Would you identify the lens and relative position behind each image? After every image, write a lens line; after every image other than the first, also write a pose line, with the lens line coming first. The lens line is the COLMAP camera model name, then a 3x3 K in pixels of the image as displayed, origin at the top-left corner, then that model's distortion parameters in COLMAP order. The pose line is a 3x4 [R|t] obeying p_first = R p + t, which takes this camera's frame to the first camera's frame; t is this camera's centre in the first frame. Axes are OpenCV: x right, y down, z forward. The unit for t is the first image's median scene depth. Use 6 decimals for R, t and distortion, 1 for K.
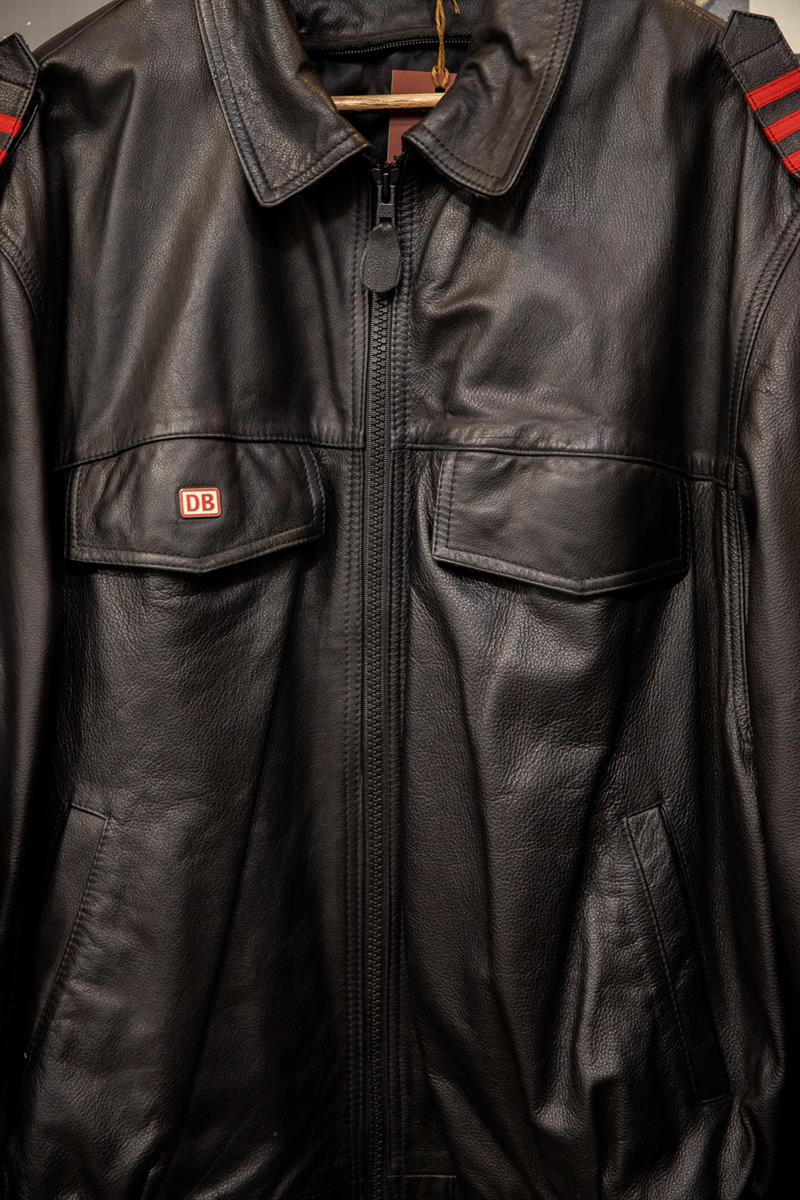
lens RADIAL K [[2131.7, 0, 404.7], [0, 2131.7, 609.0], [0, 0, 1]] dist [0.159537, 0.000000]
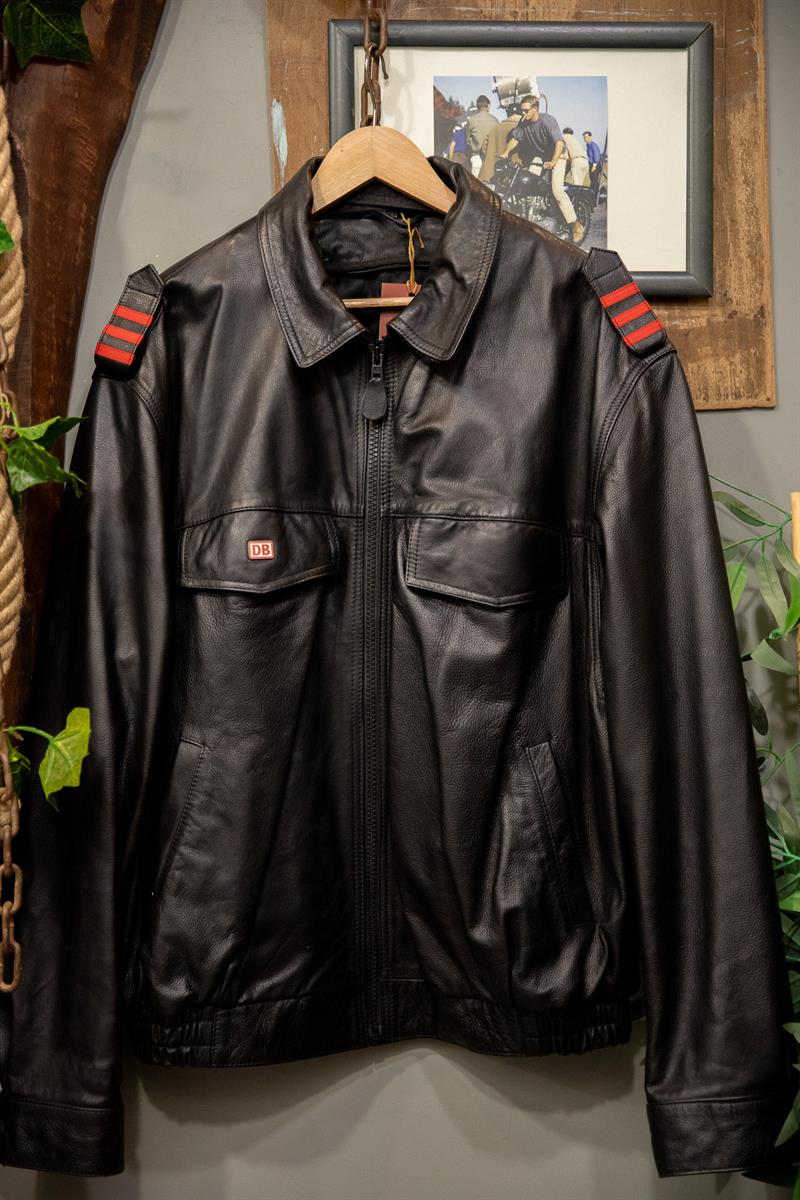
lens RADIAL K [[1871.0, 0, 406.3], [0, 1871.0, 610.3], [0, 0, 1]] dist [0.116463, 0.000000]
pose [[0.999718, -0.002127, -0.023647, 0.046178], [0.001074, 0.999010, -0.044465, 0.057373], [0.023718, 0.044427, 0.998731, -0.398211]]
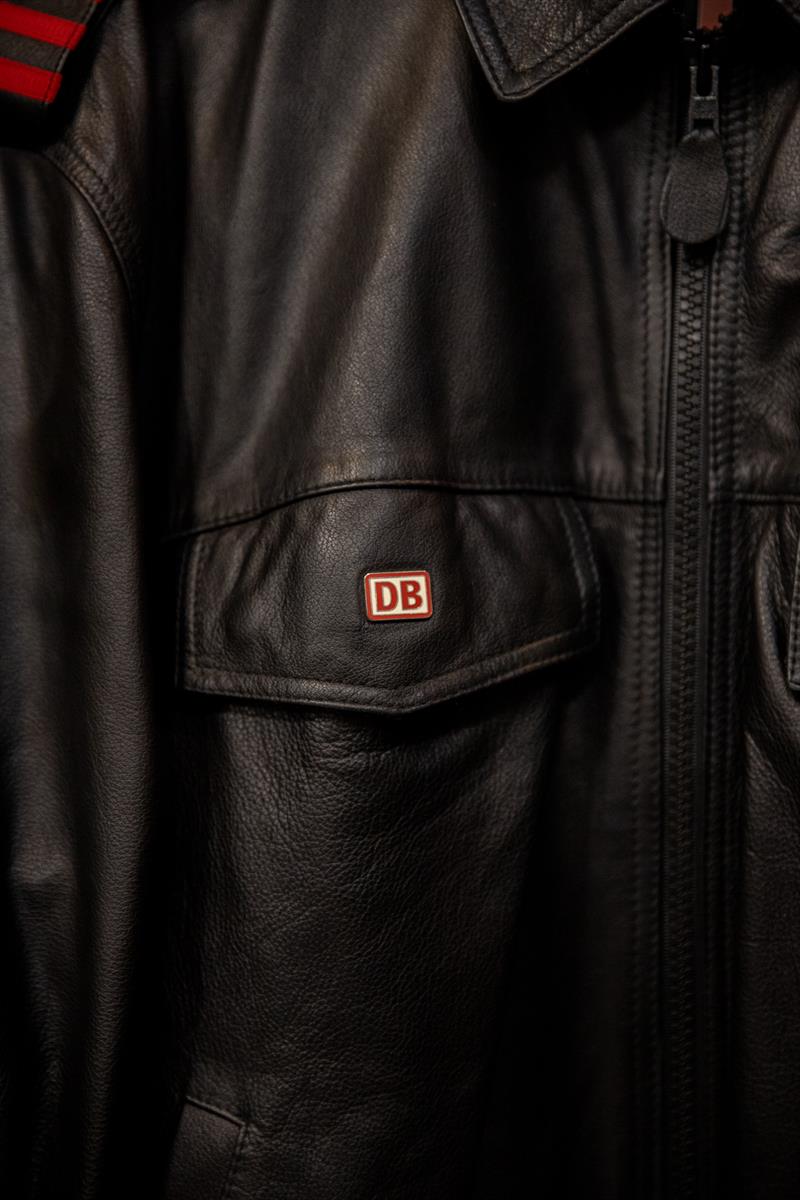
lens RADIAL K [[2131.7, 0, 402.6], [0, 2131.7, 601.7], [0, 0, 1]] dist [0.159537, 0.000000]
pose [[0.997748, -0.002826, -0.067011, -0.053236], [0.001172, 0.999694, -0.024703, -0.032461], [0.067060, 0.024569, 0.997446, 0.395036]]
